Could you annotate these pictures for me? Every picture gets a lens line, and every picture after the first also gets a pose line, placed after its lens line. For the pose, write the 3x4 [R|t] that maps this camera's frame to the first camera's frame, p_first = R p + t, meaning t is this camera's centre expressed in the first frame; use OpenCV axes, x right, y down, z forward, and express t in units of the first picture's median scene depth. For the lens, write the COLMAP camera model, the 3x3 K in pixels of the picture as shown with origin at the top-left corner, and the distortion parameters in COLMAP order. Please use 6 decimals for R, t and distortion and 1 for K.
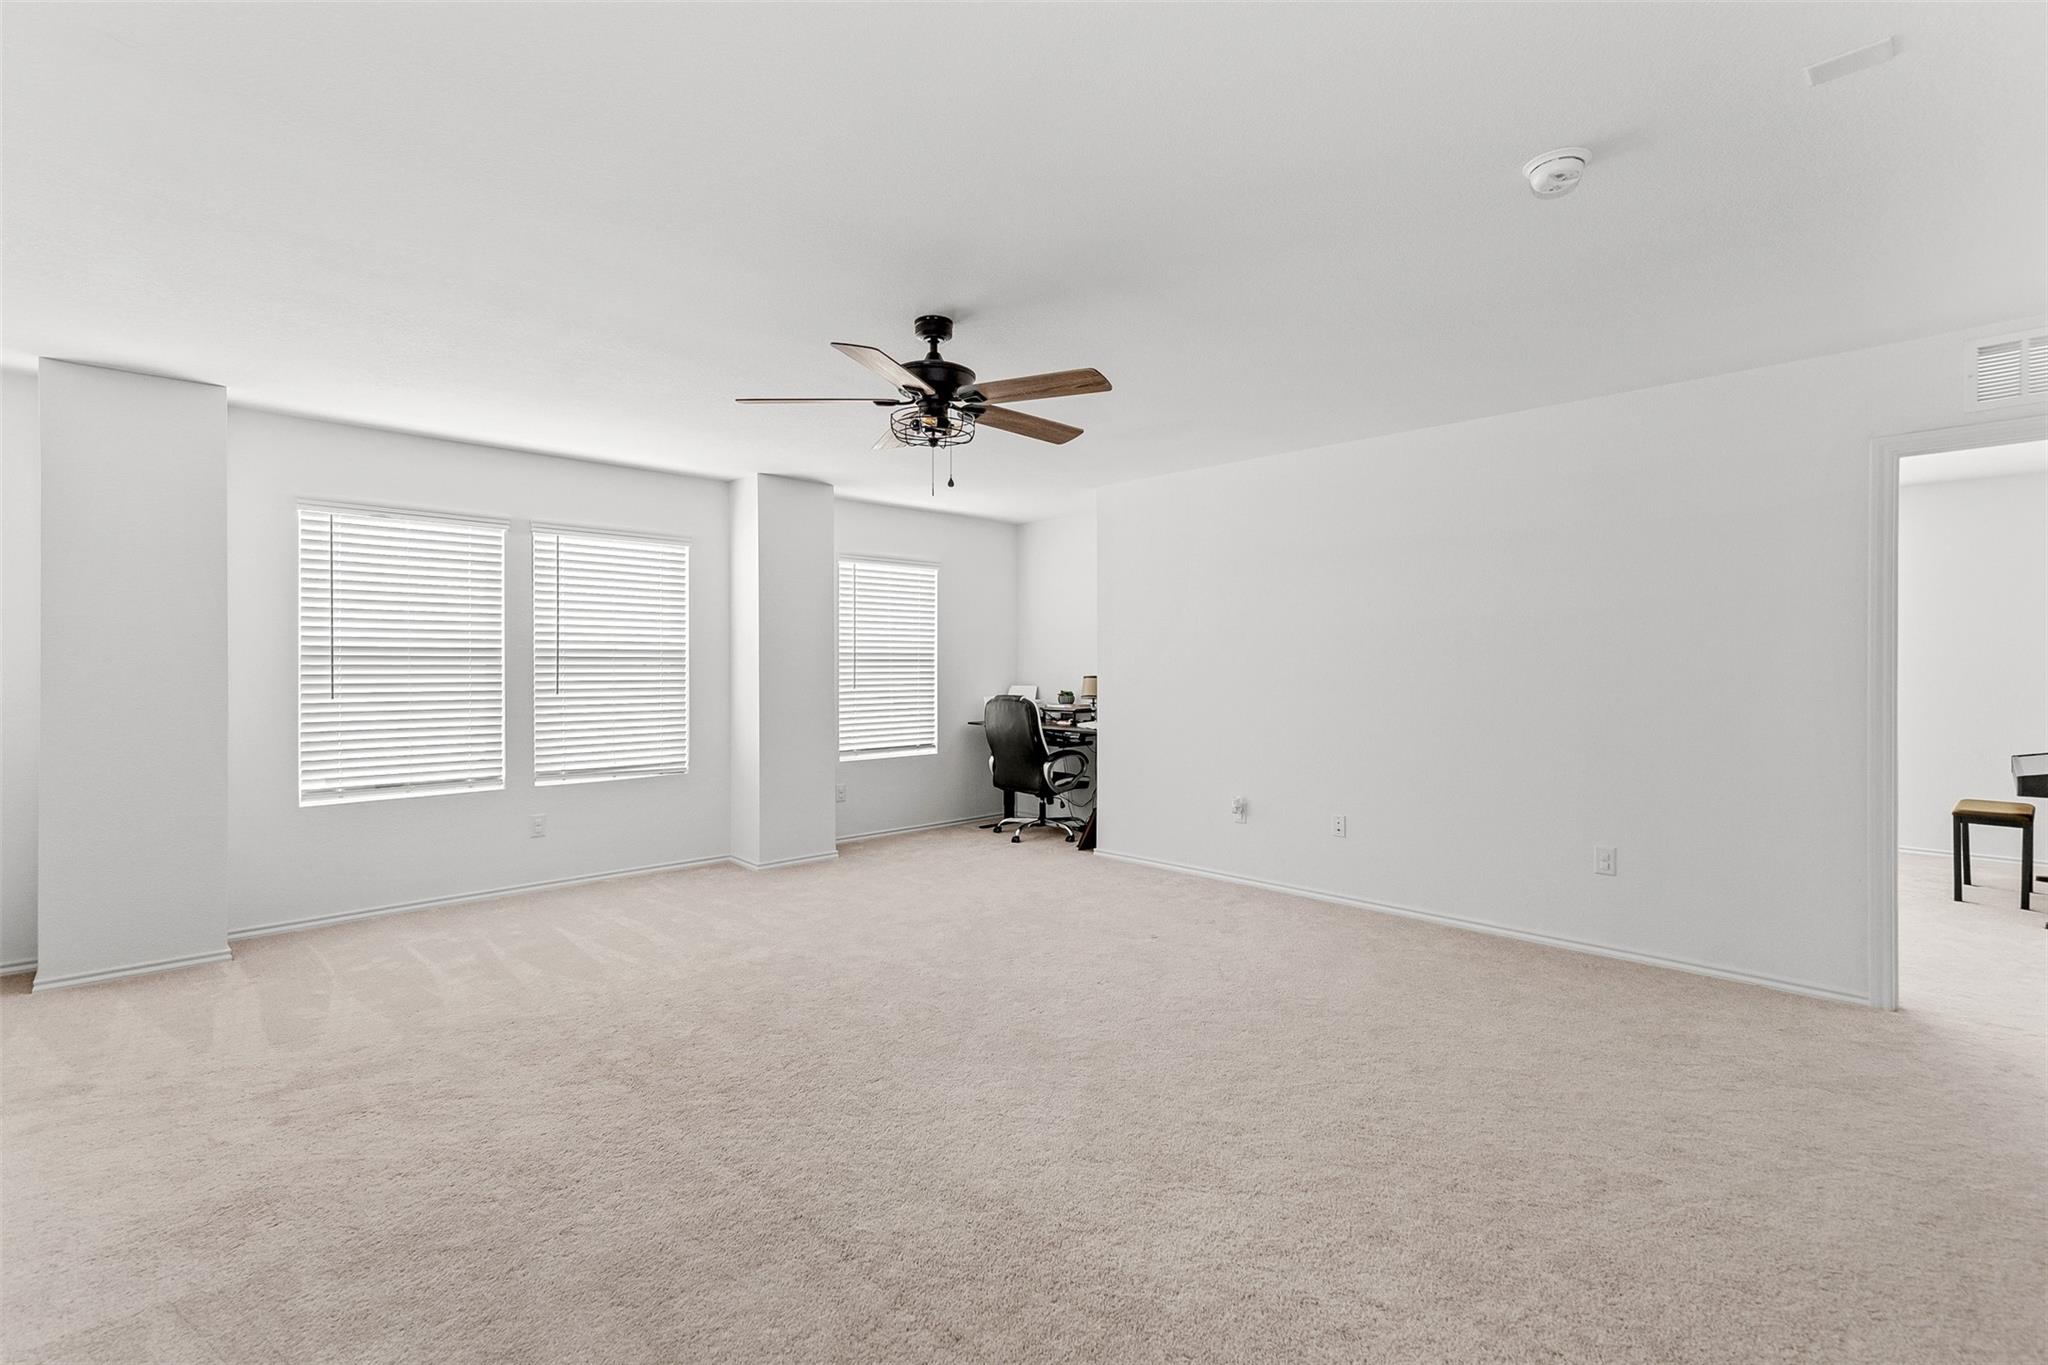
lens RADIAL K [[976.9, 0, 1024.5], [0, 976.9, 668.3], [0, 0, 1]] dist [-0.000490, 0.000155]
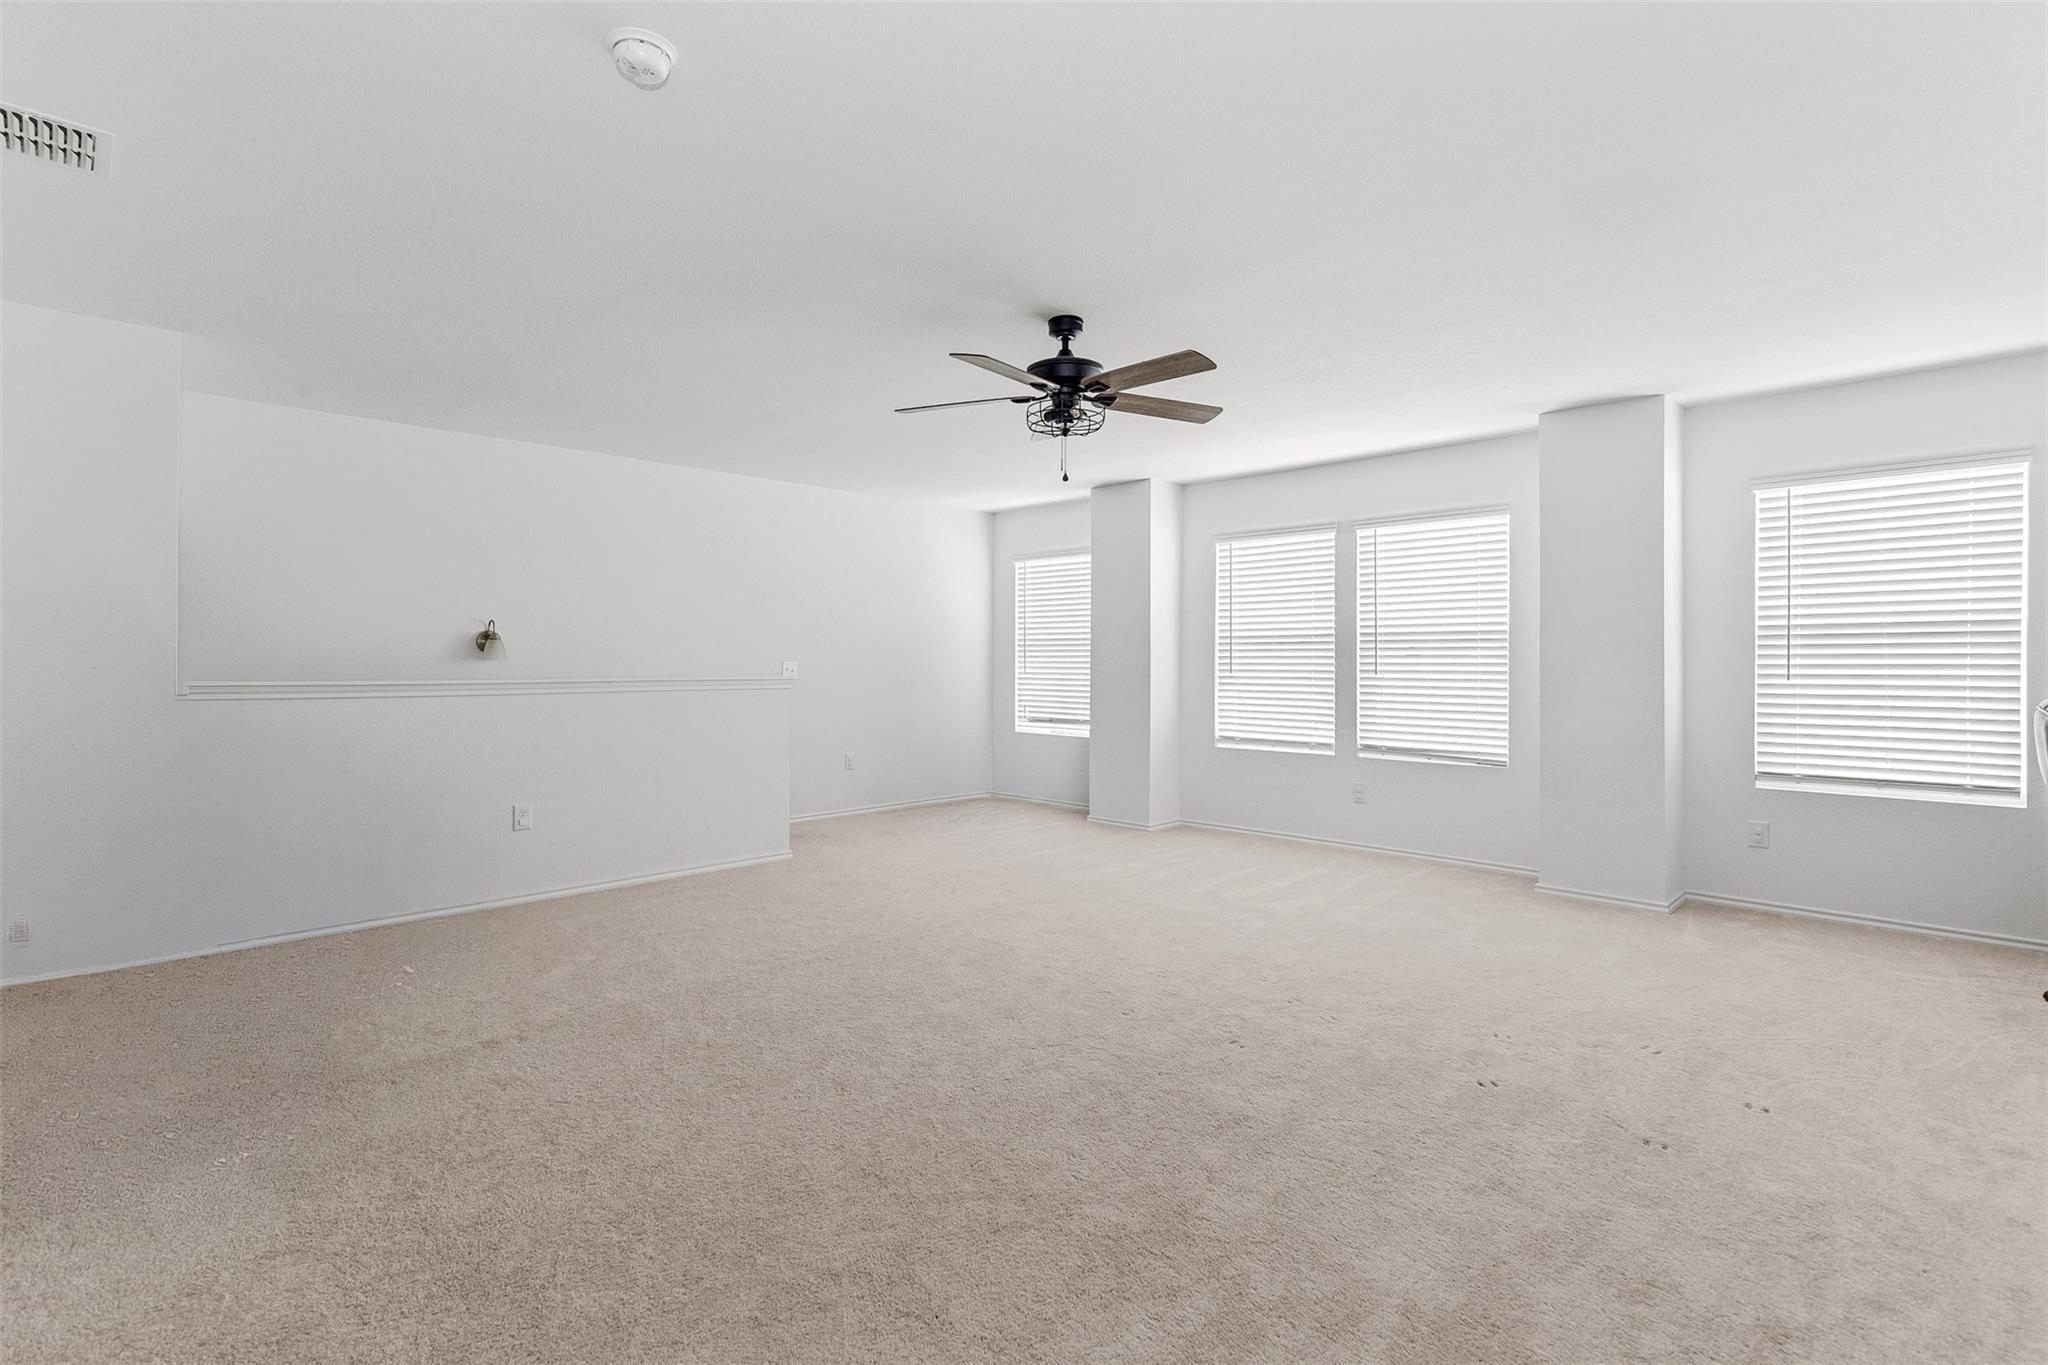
lens RADIAL K [[976.9, 0, 1024.5], [0, 976.9, 668.3], [0, 0, 1]] dist [-0.000490, 0.000155]
pose [[-0.026691, 0.016226, -0.999512, 0.632962], [0.006180, 0.999852, 0.016067, -0.000901], [0.999625, -0.005749, -0.026788, 0.654717]]
